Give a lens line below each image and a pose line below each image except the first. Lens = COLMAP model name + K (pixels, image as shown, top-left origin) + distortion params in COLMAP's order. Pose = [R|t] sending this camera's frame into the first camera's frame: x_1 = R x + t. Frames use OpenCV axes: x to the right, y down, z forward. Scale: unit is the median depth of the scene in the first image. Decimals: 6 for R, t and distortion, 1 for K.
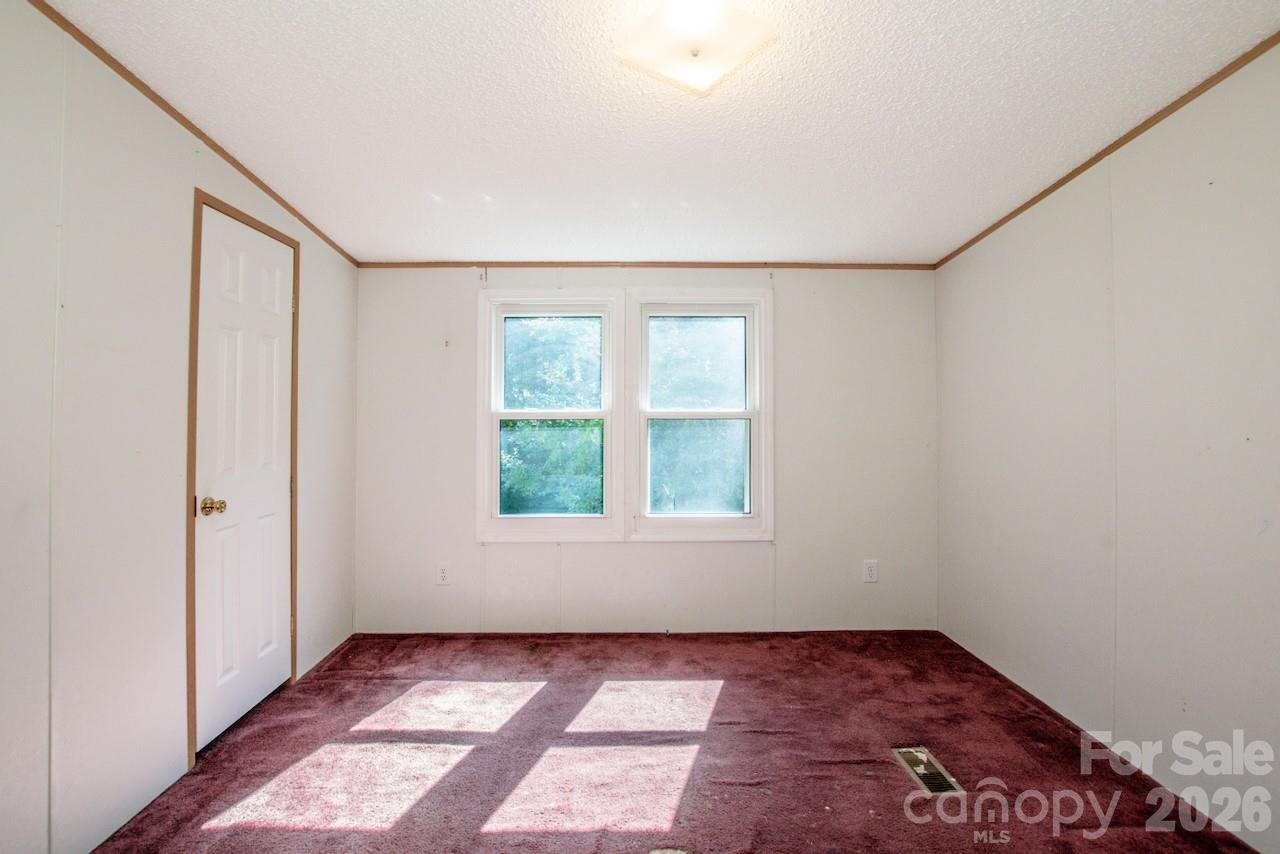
lens RADIAL K [[582.2, 0, 639.8], [0, 582.2, 418.1], [0, 0, 1]] dist [-0.029741, 0.000163]
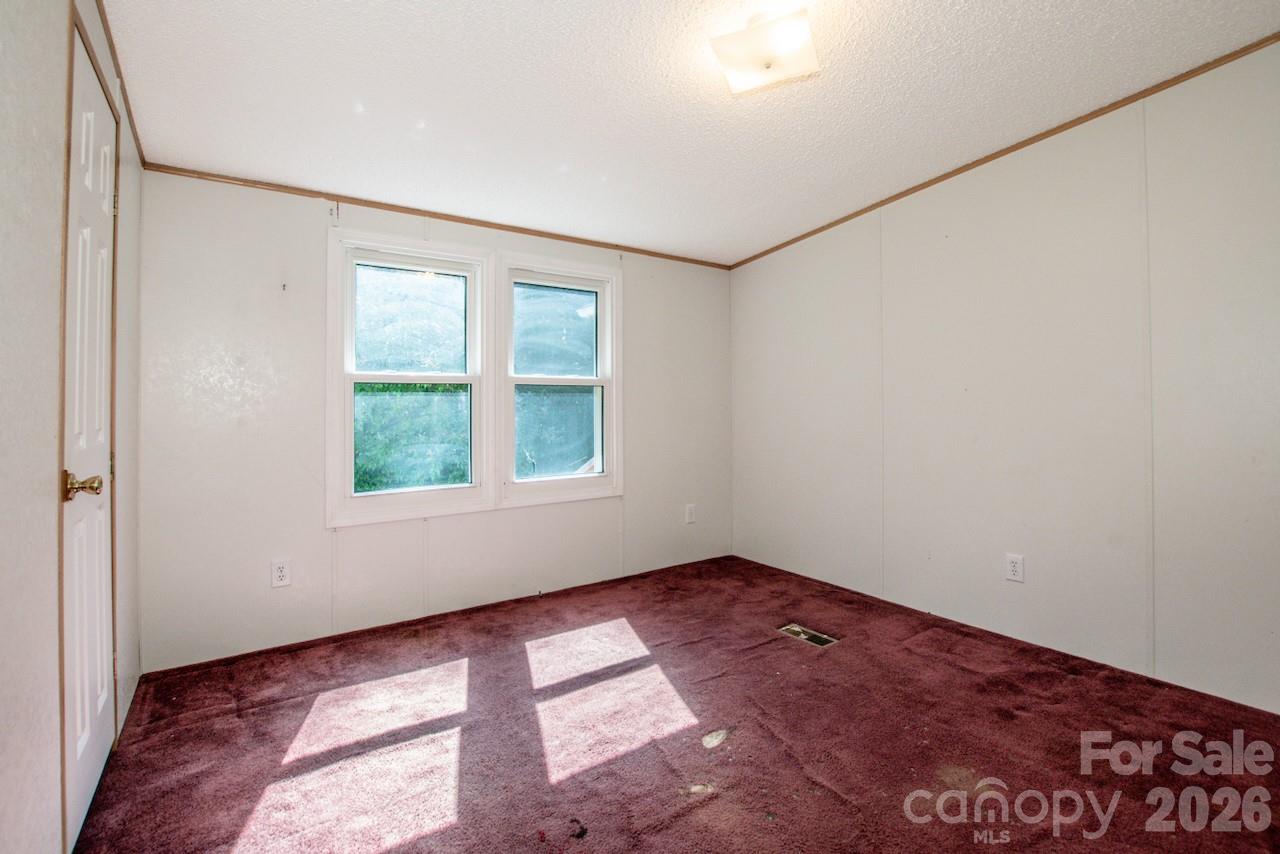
lens RADIAL K [[582.2, 0, 639.8], [0, 582.2, 418.1], [0, 0, 1]] dist [-0.029741, 0.000163]
pose [[0.822591, -0.015493, 0.568423, -0.475181], [0.008427, 0.999851, 0.015058, 0.057673], [-0.568572, -0.007596, 0.822599, 0.075520]]
